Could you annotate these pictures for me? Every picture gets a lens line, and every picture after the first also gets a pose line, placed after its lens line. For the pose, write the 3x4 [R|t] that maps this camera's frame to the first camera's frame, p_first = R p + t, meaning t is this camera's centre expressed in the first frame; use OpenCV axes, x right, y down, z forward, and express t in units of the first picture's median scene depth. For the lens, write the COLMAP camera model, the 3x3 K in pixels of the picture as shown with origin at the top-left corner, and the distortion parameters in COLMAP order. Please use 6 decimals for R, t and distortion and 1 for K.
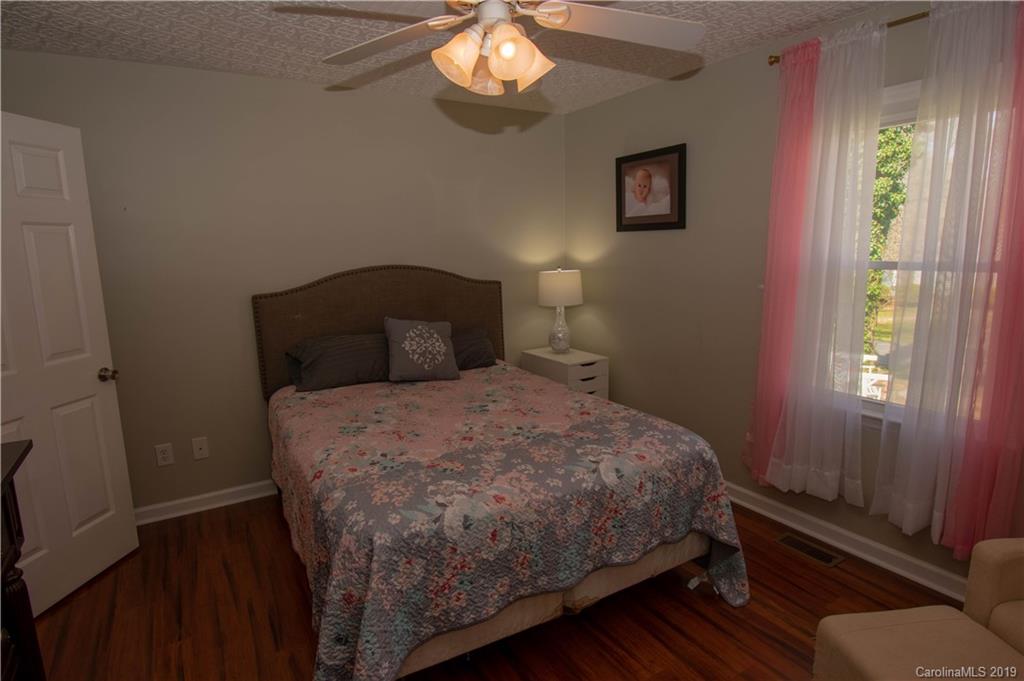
lens RADIAL K [[559.0, 0, 512.0], [0, 559.0, 340.5], [0, 0, 1]] dist [0.019068, -0.032675]
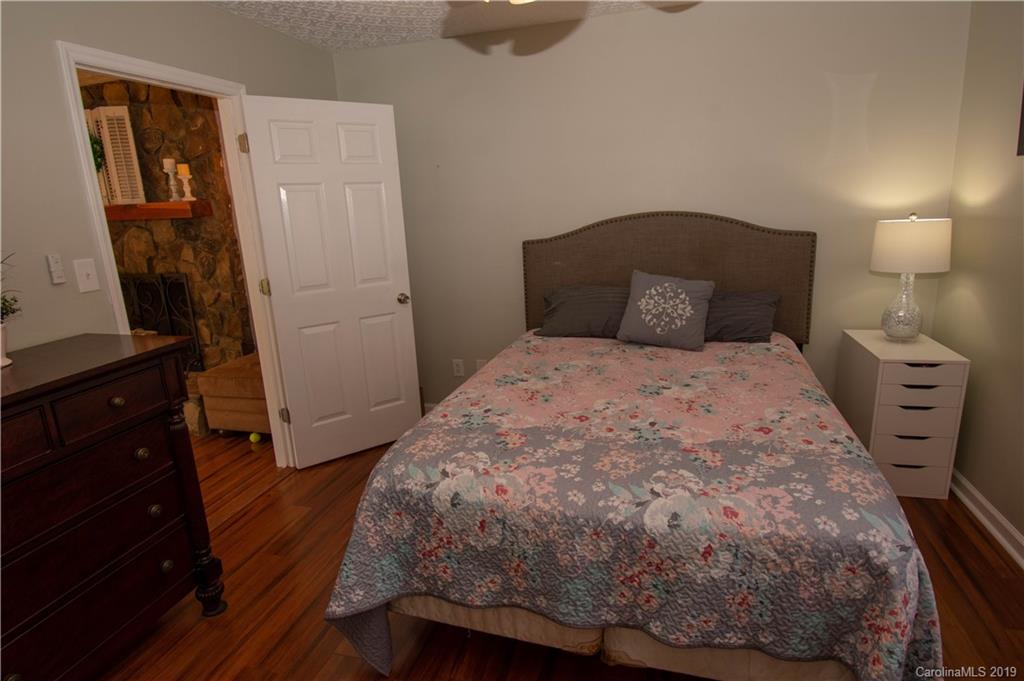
lens RADIAL K [[559.0, 0, 512.0], [0, 559.0, 340.5], [0, 0, 1]] dist [0.019068, -0.032675]
pose [[0.673806, 0.167052, -0.719777, 0.496305], [-0.089432, 0.985385, 0.144976, -0.067296], [0.733476, -0.033314, 0.678898, 0.357073]]
